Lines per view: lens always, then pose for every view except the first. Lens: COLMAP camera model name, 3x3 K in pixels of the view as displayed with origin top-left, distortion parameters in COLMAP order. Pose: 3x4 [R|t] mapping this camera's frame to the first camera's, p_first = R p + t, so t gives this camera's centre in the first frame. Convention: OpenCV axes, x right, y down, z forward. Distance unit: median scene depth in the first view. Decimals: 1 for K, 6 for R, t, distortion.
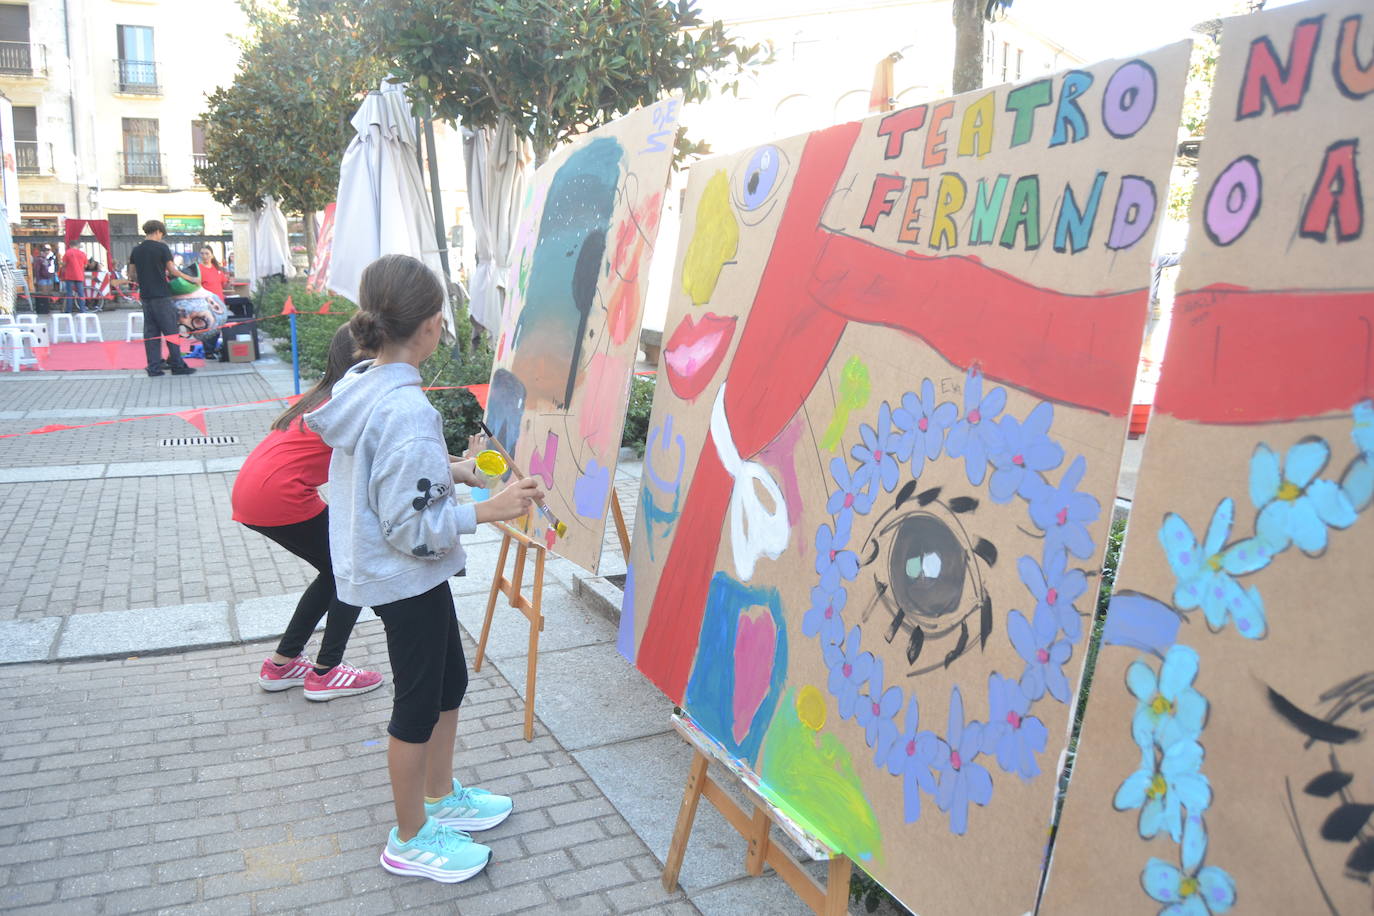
lens RADIAL K [[1095.2, 0, 688.0], [0, 1095.2, 448.0], [0, 0, 1]] dist [-0.096086, 0.041400]
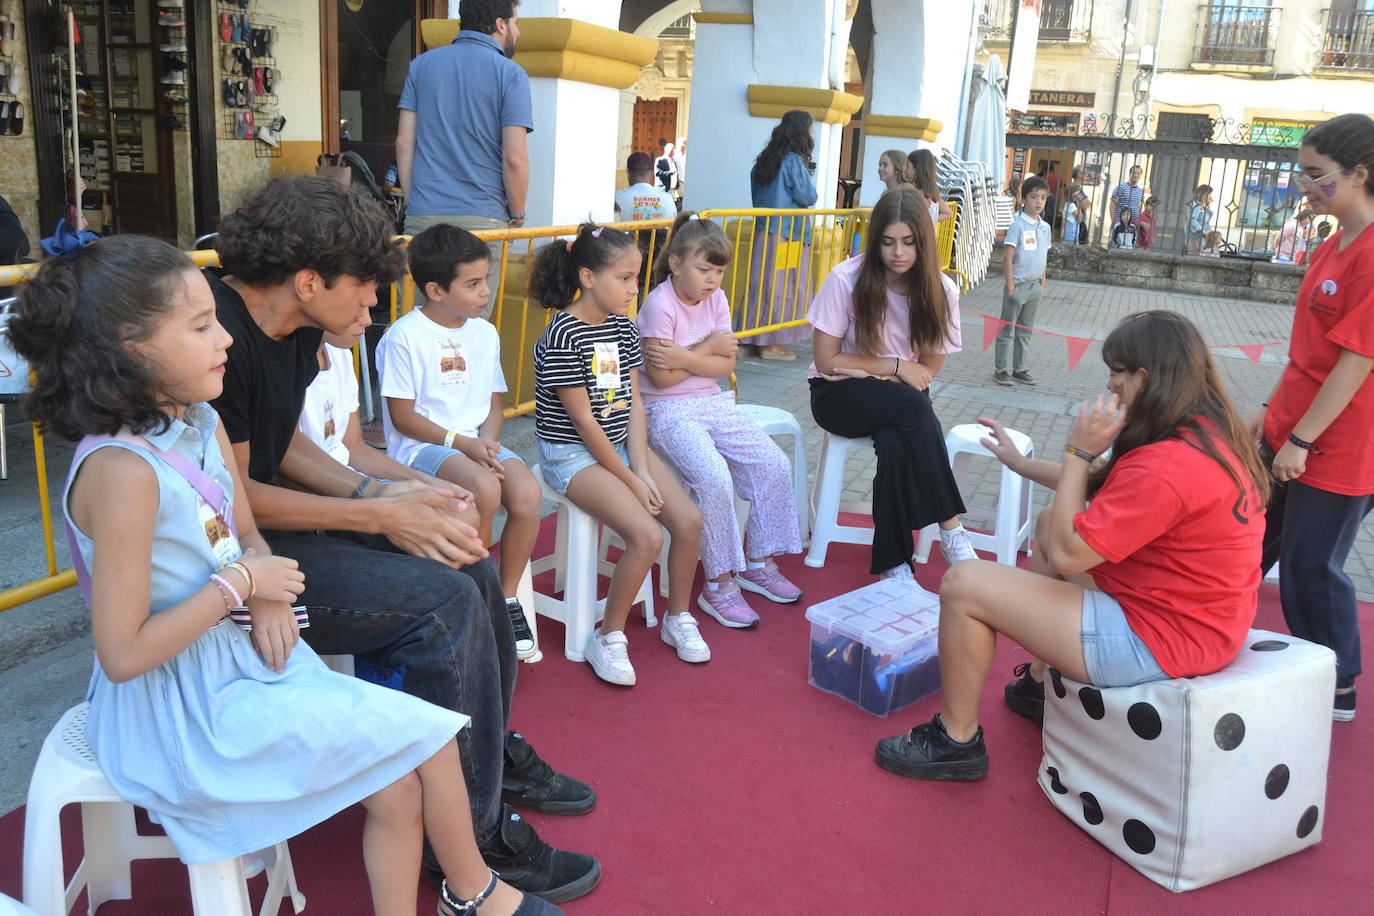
lens RADIAL K [[1095.2, 0, 694.1], [0, 1095.2, 455.8], [0, 0, 1]] dist [-0.096086, 0.041400]
pose [[0.669347, 0.224621, -0.708181, -0.256840], [-0.176040, 0.974007, 0.142550, -0.072496], [0.721793, 0.029253, 0.691491, 0.408742]]
